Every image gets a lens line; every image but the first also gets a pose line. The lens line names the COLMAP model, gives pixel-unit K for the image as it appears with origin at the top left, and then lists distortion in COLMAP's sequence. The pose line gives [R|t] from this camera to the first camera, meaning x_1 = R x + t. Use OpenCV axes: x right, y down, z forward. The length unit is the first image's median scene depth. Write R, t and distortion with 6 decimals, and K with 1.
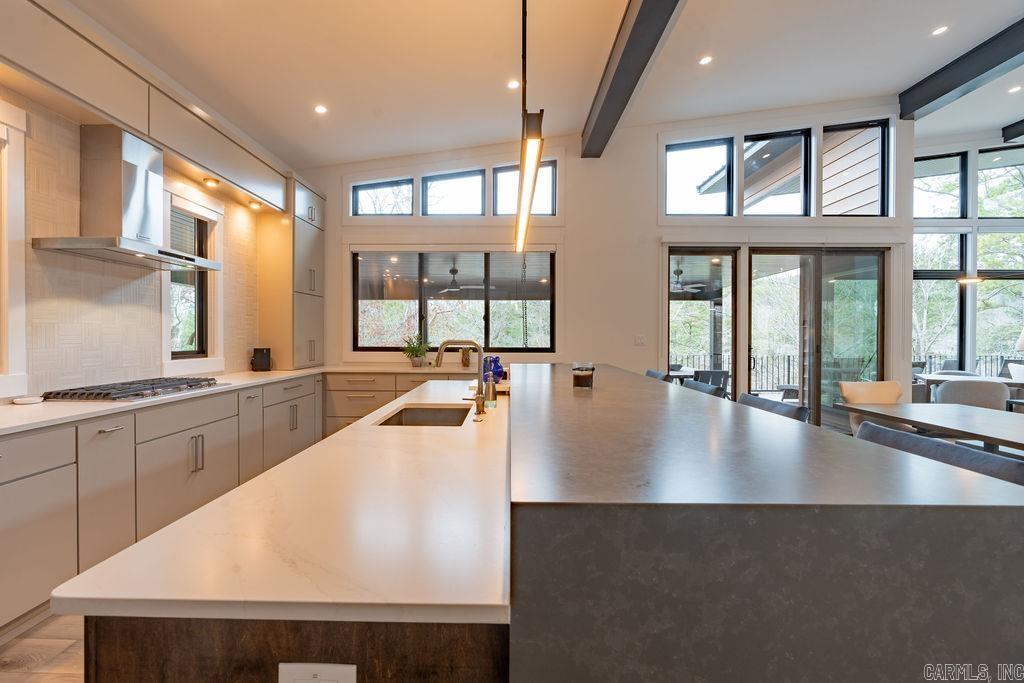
lens RADIAL K [[459.0, 0, 503.6], [0, 459.0, 341.5], [0, 0, 1]] dist [-0.009034, 0.003732]
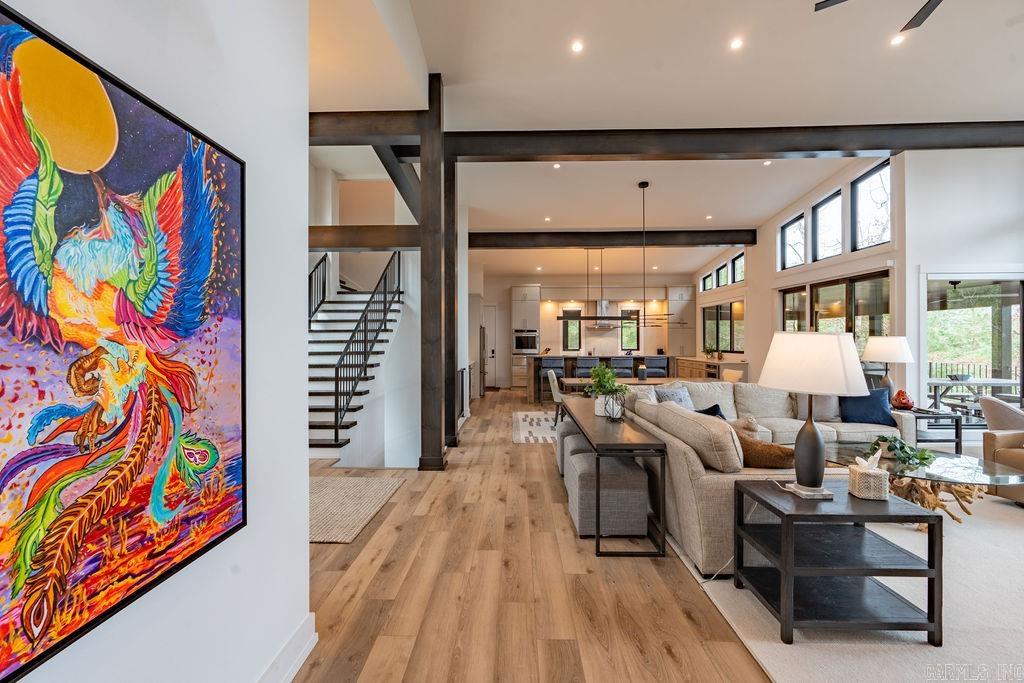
lens RADIAL K [[459.0, 0, 501.8], [0, 459.0, 339.7], [0, 0, 1]] dist [-0.009034, 0.003732]
pose [[-0.022720, -0.004993, -0.999729, 1.985887], [-0.010585, 0.999933, -0.004753, -0.014623], [0.999686, 0.010474, -0.022771, 0.062167]]
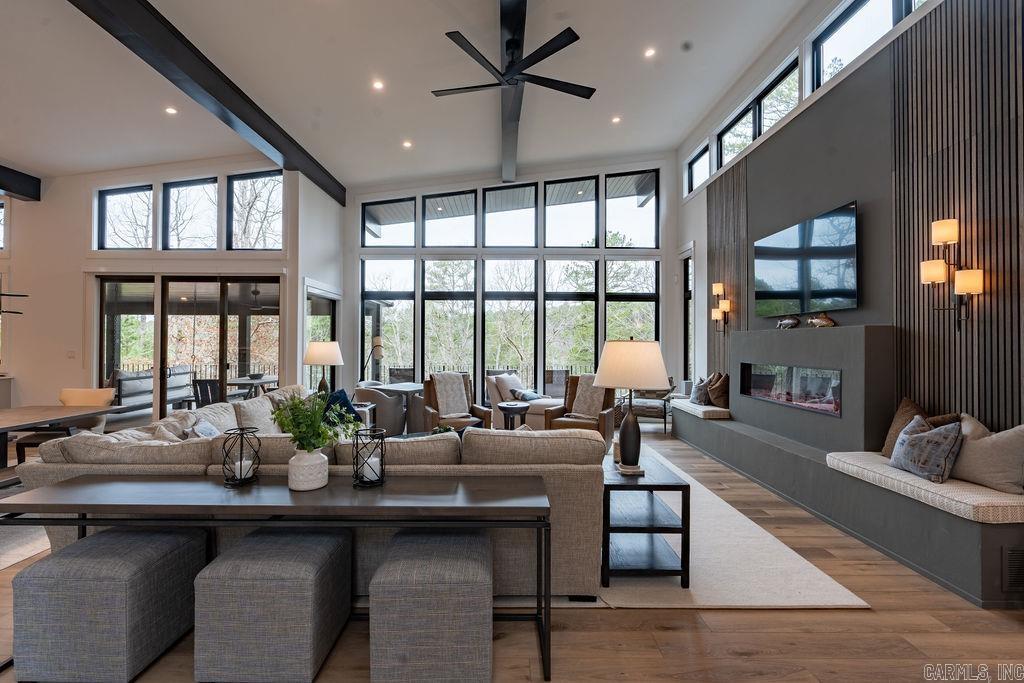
lens RADIAL K [[459.0, 0, 508.0], [0, 459.0, 336.5], [0, 0, 1]] dist [-0.009034, 0.003732]
pose [[0.999957, 0.000794, 0.009223, 1.412624], [-0.000544, 0.999635, -0.027020, -0.017399], [-0.009241, 0.027013, 0.999592, -0.189597]]
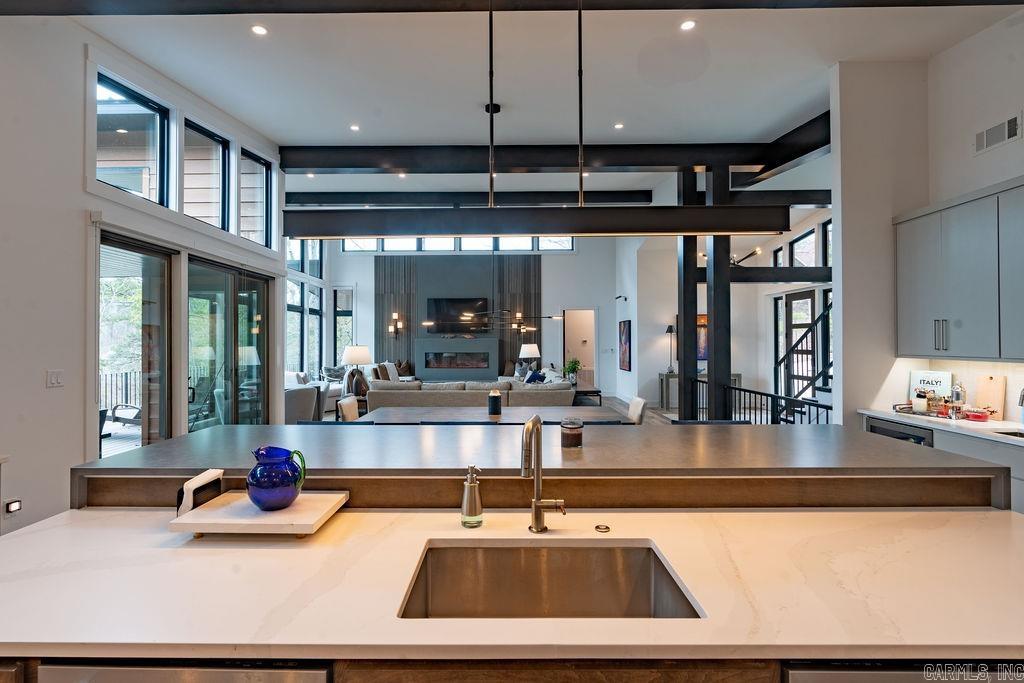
lens RADIAL K [[459.0, 0, 502.7], [0, 459.0, 338.3], [0, 0, 1]] dist [-0.009034, 0.003732]
pose [[0.005061, 0.005363, 0.999973, -0.279253], [0.014955, 0.999873, -0.005439, -0.041951], [-0.999875, 0.014982, 0.004981, 0.432910]]
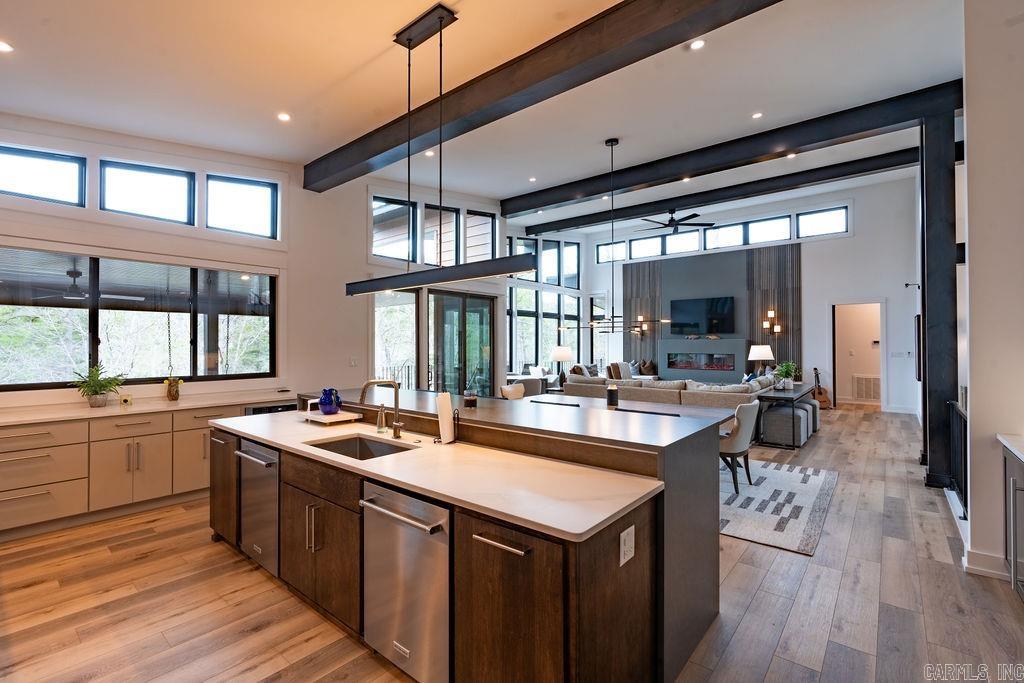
lens RADIAL K [[459.0, 0, 506.7], [0, 459.0, 336.7], [0, 0, 1]] dist [-0.009034, 0.003732]
pose [[0.634616, 0.007221, 0.772794, -0.339455], [0.013357, 0.999705, -0.020309, -0.036604], [-0.772712, 0.023211, 0.634332, -0.012109]]
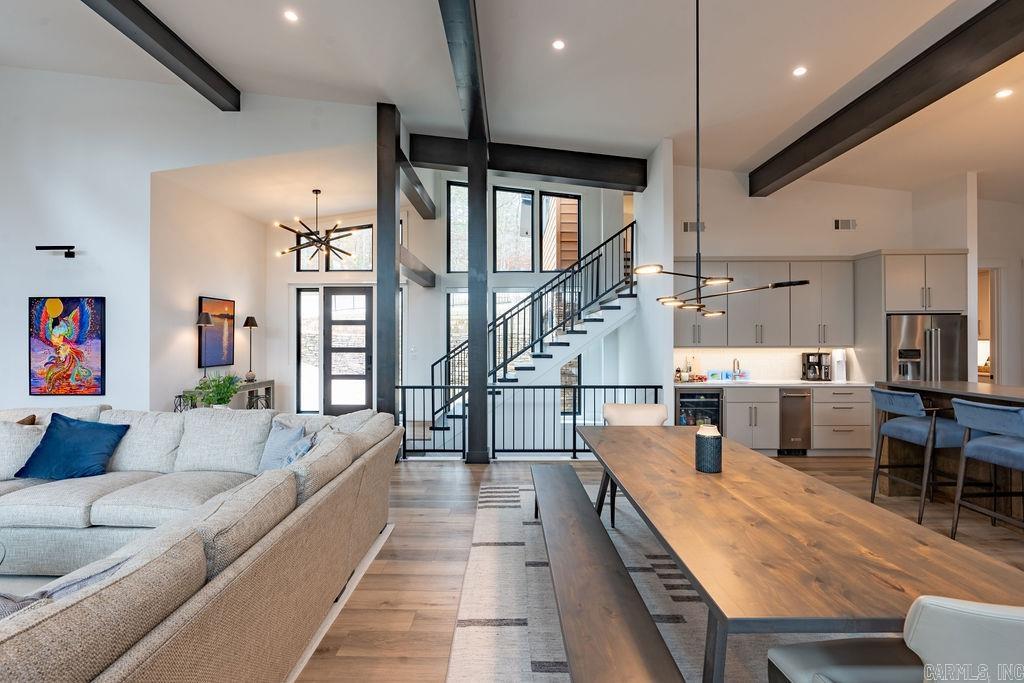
lens RADIAL K [[459.0, 0, 507.1], [0, 459.0, 337.3], [0, 0, 1]] dist [-0.009034, 0.003732]
pose [[-0.999965, -0.001659, 0.008190, 0.790856], [-0.001597, 0.999970, 0.007538, -0.040784], [-0.008203, 0.007524, -0.999938, 0.917618]]
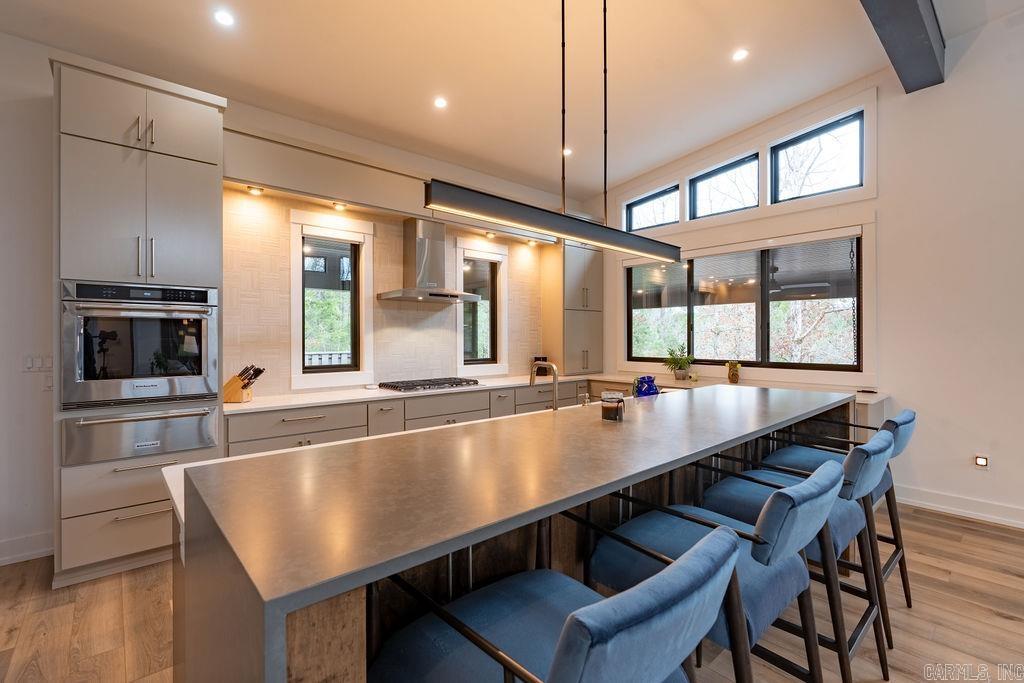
lens RADIAL K [[459.0, 0, 507.5], [0, 459.0, 340.7], [0, 0, 1]] dist [-0.009034, 0.003732]
pose [[0.675043, 0.002017, -0.737776, 0.271580], [-0.005661, 0.999981, -0.002446, -0.021216], [0.737757, 0.005828, 0.675041, 0.085264]]
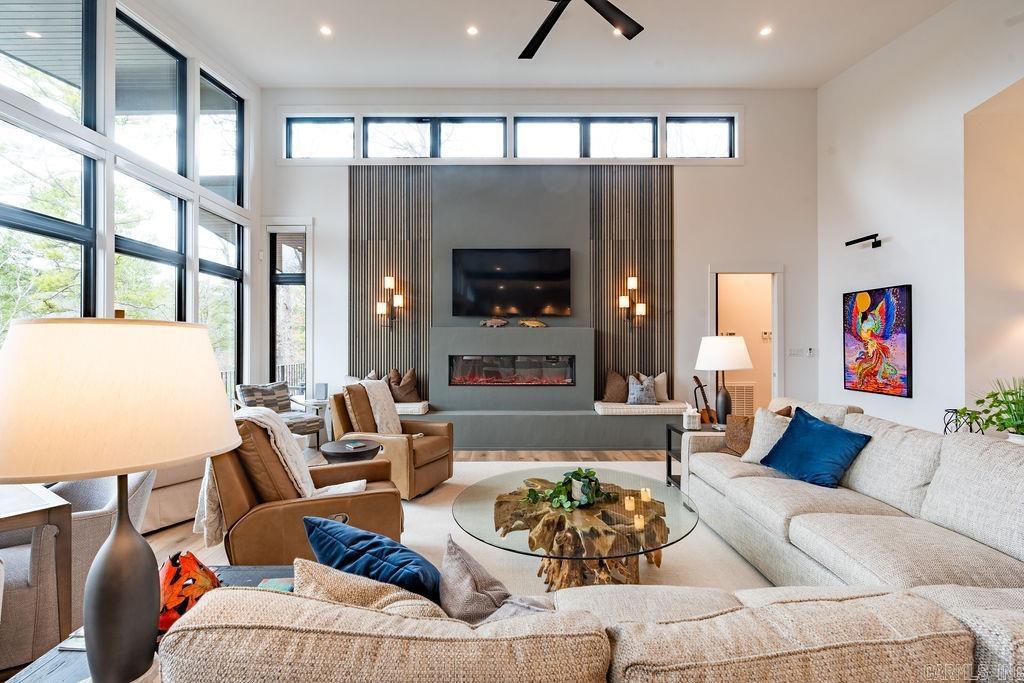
lens RADIAL K [[459.0, 0, 500.1], [0, 459.0, 340.1], [0, 0, 1]] dist [-0.009034, 0.003732]
pose [[-0.003542, -0.000467, 0.999994, 0.819724], [0.013817, 0.999904, 0.000516, -0.025236], [-0.999898, 0.013819, -0.003535, 0.698021]]
